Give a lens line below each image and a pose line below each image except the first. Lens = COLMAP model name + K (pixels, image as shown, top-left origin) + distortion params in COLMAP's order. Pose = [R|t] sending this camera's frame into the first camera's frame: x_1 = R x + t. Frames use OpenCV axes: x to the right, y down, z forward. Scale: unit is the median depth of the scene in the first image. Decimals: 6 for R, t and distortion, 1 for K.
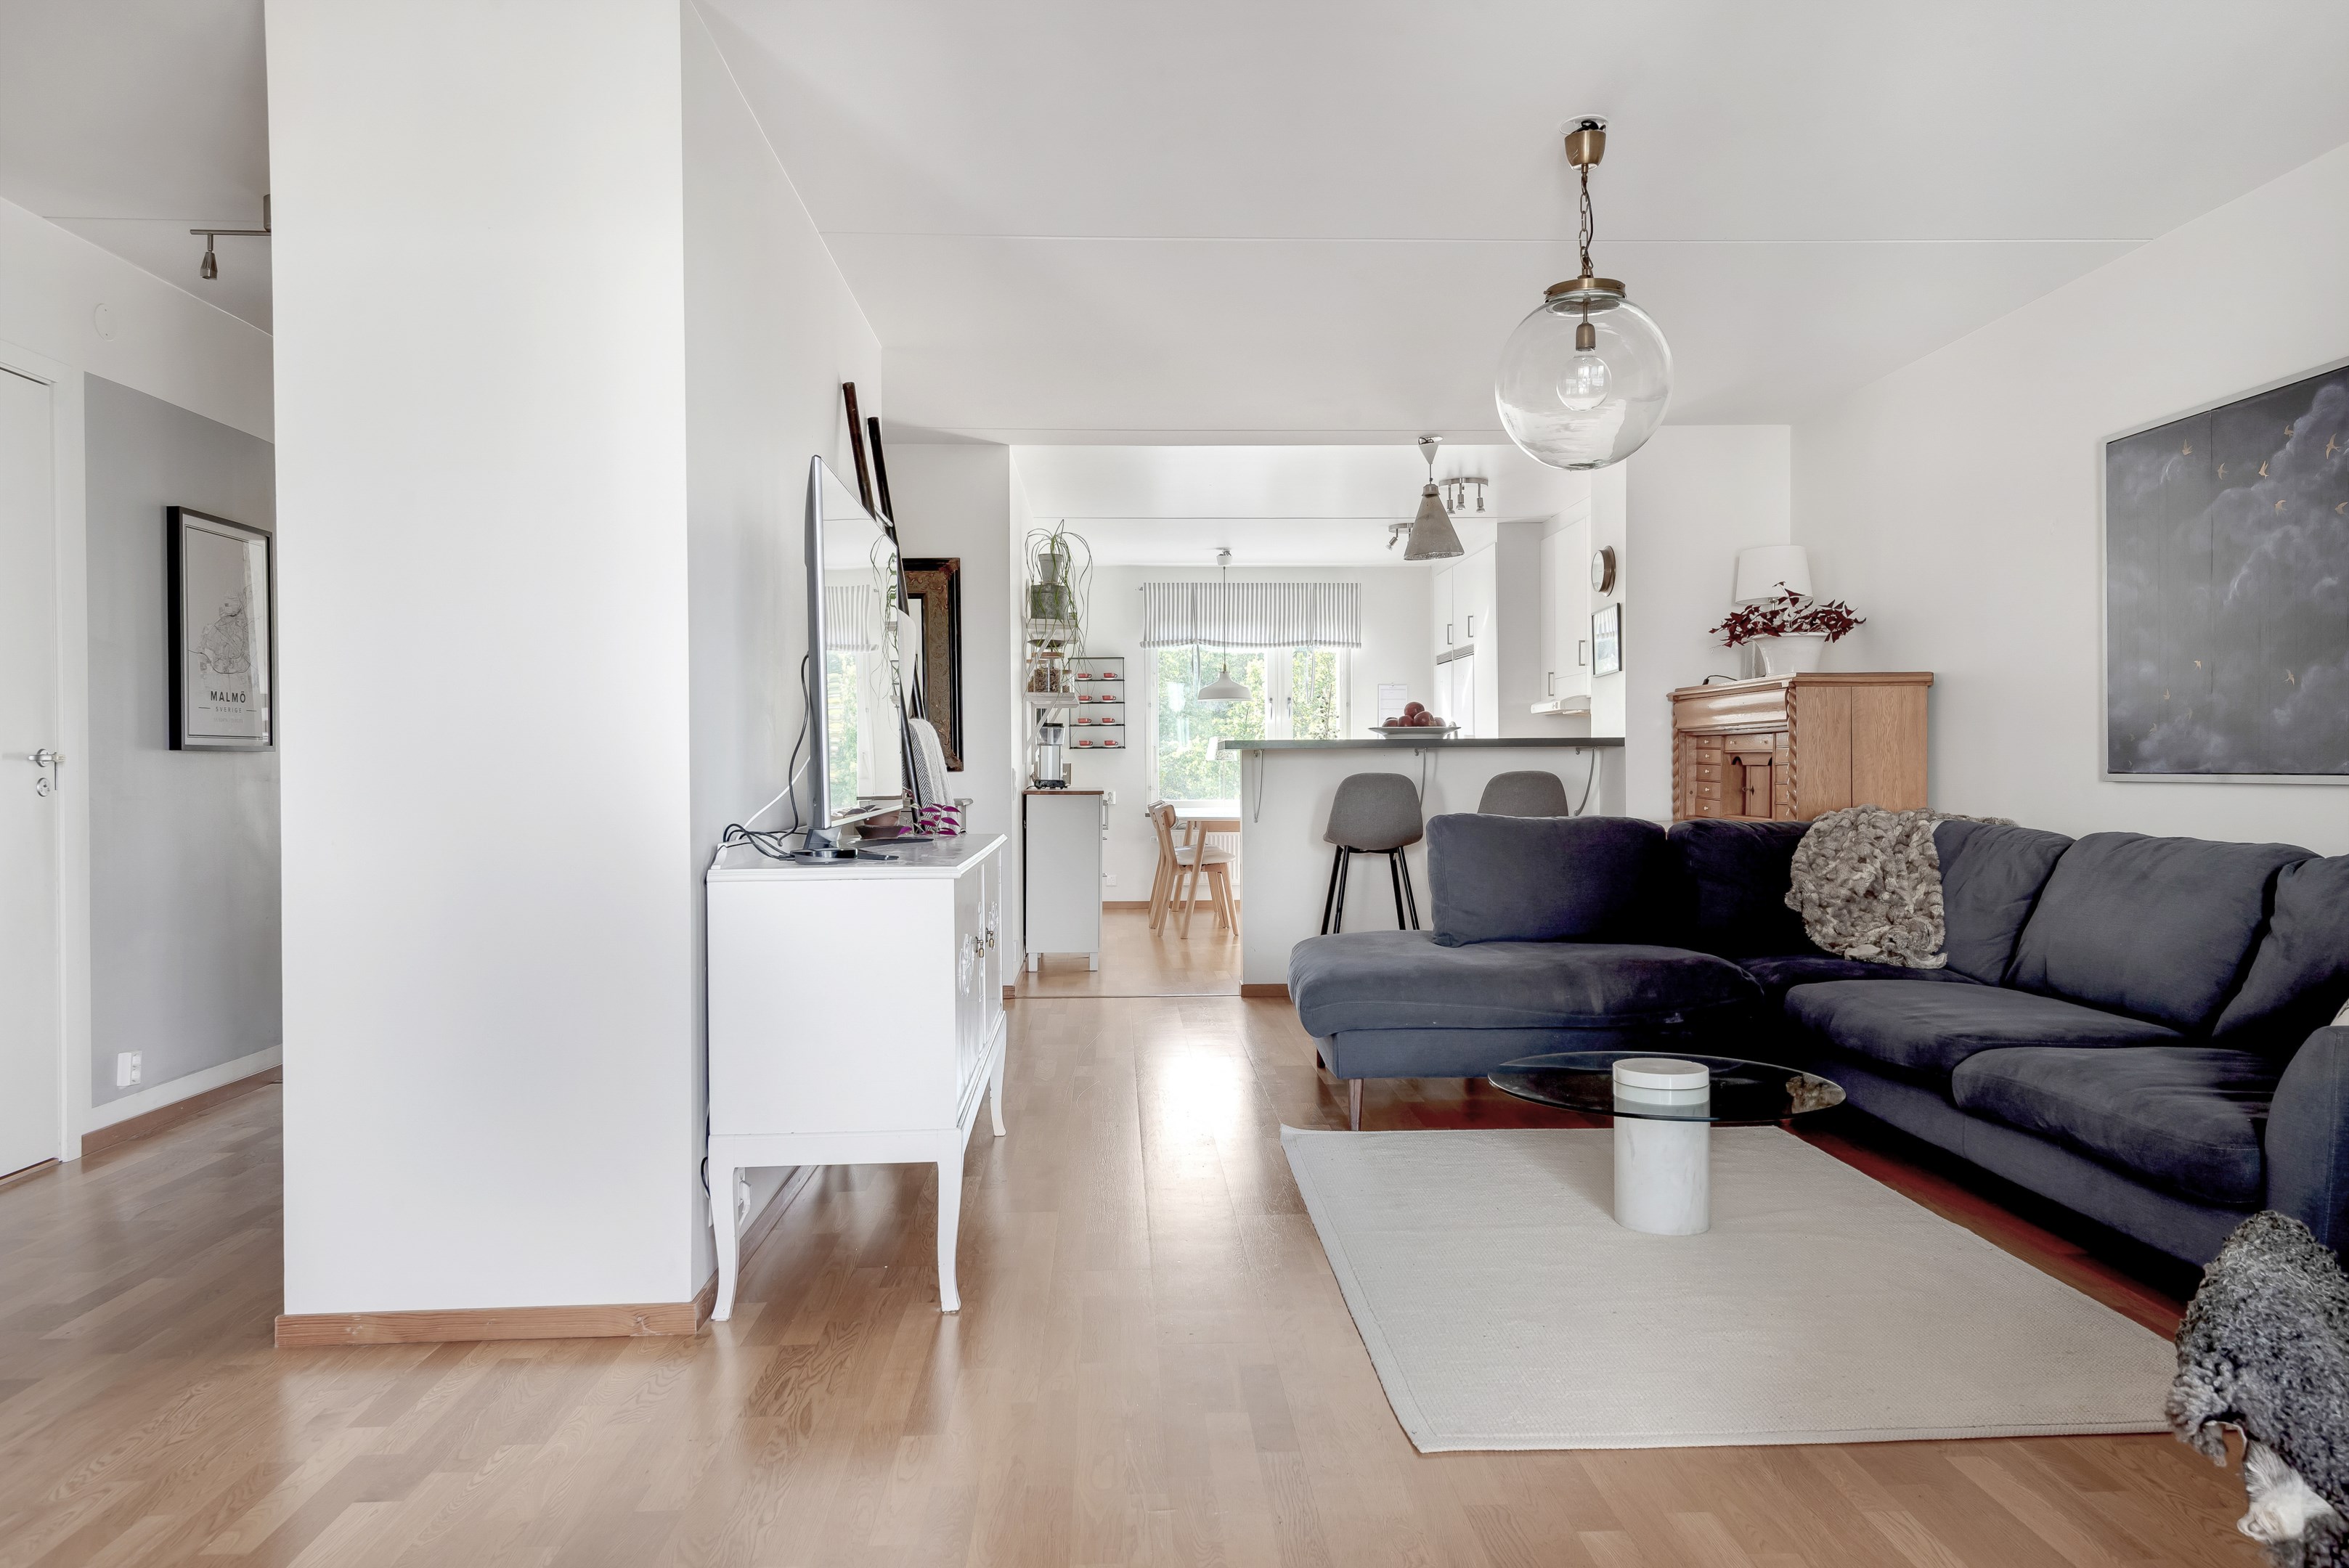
lens RADIAL K [[1540.4, 0, 1169.4], [0, 1540.4, 780.8], [0, 0, 1]] dist [0.039234, -0.025918]
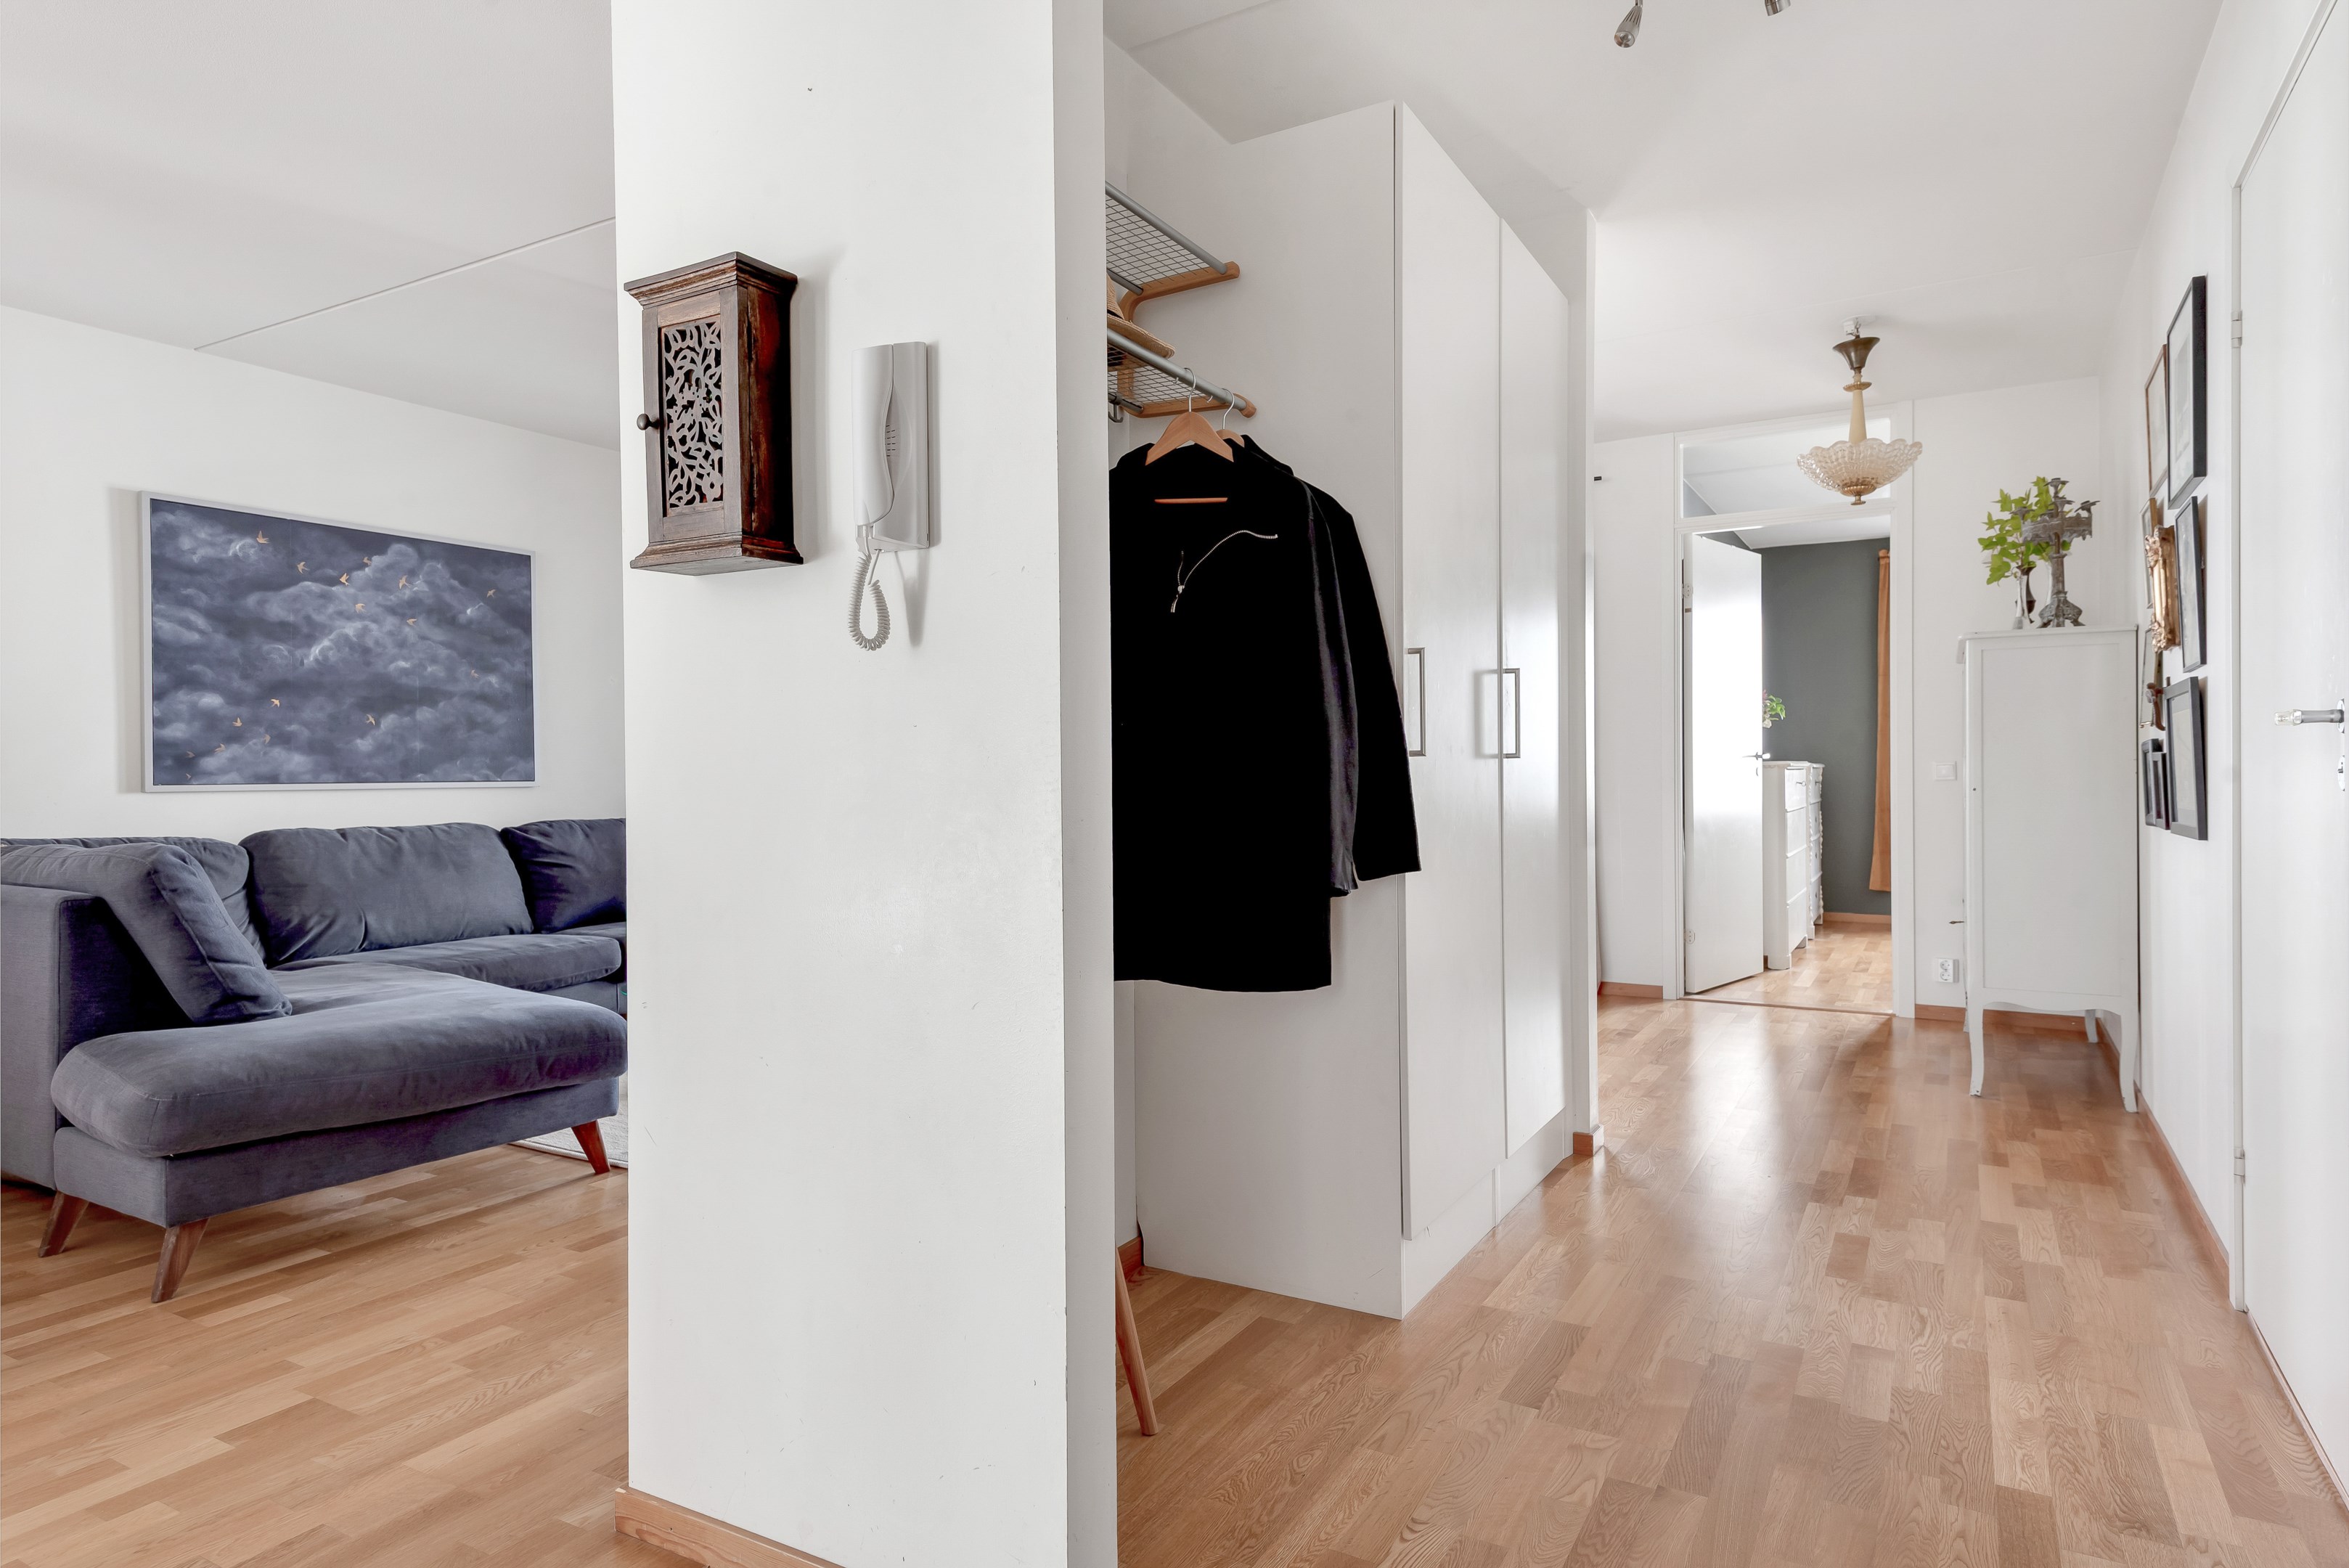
lens RADIAL K [[1340.2, 0, 1189.8], [0, 1340.2, 785.2], [0, 0, 1]] dist [0.032236, -0.012709]
pose [[-0.842416, 0.004282, 0.538811, -0.455556], [0.015160, 0.999761, 0.015758, -0.006722], [-0.538615, 0.021443, -0.842279, 1.114935]]
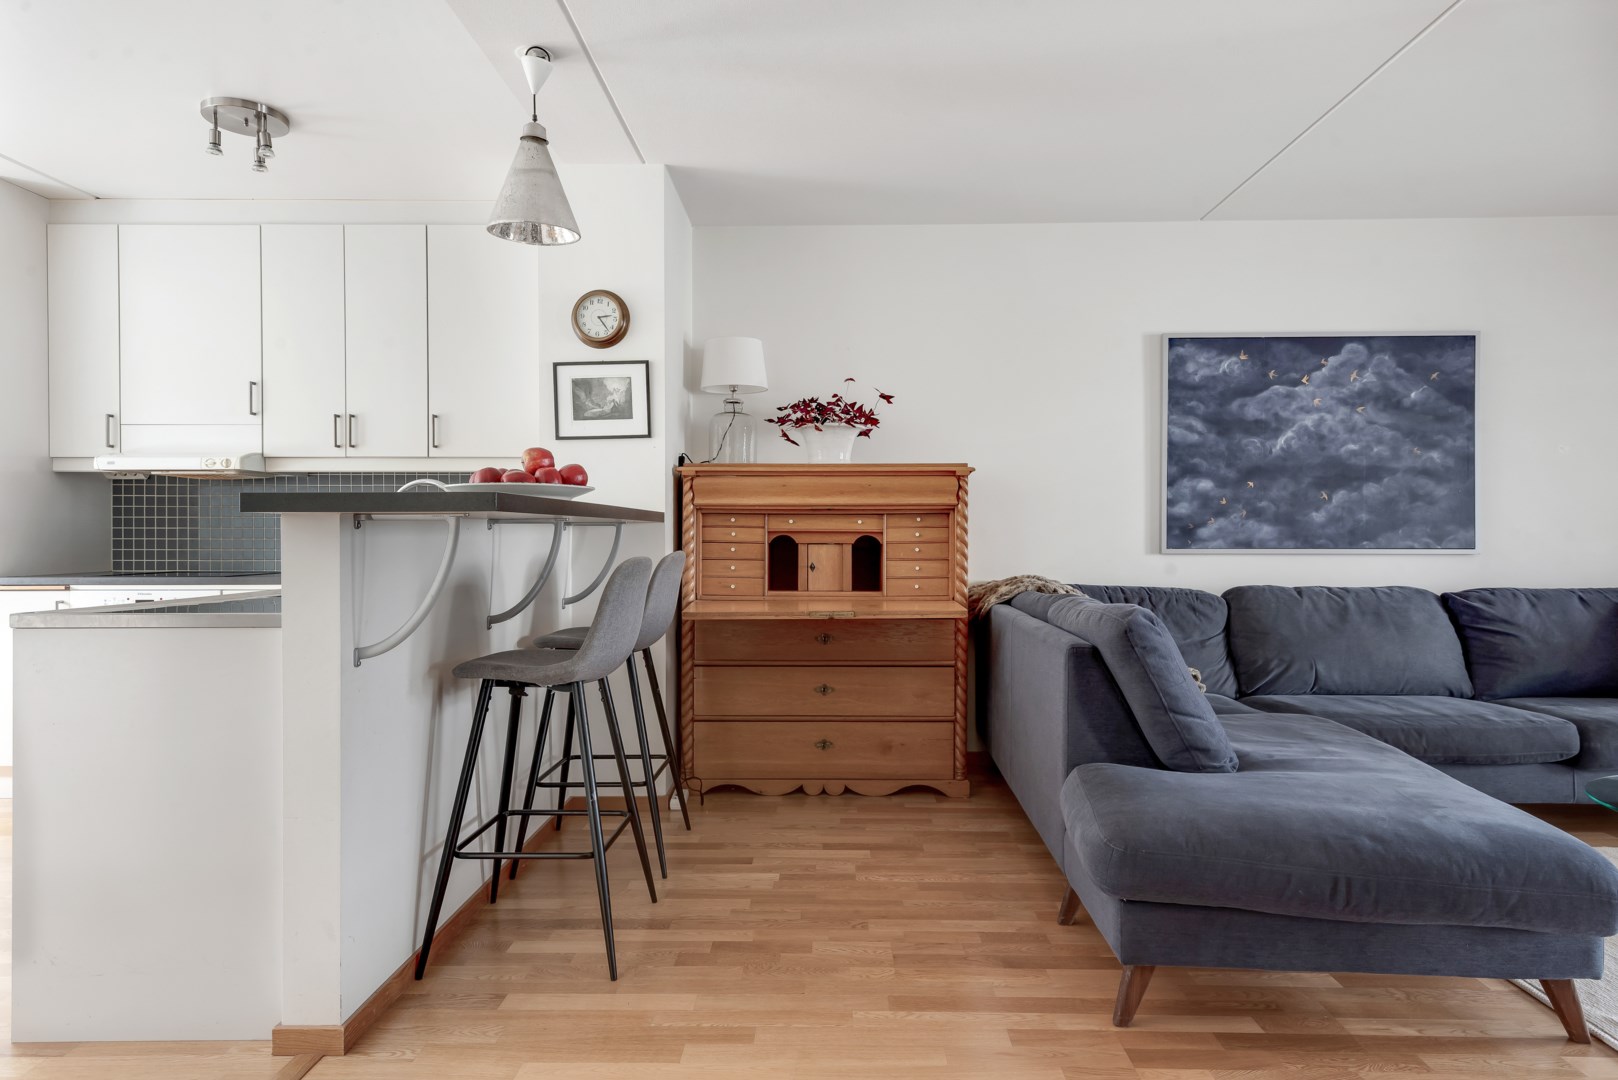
lens RADIAL K [[923.1, 0, 815.5], [0, 923.1, 538.2], [0, 0, 1]] dist [0.032236, -0.012709]
pose [[0.054802, -0.000151, 0.998497, -0.270980], [0.009138, 0.999958, -0.000350, -0.013997], [-0.998455, 0.009143, 0.054801, 1.011875]]
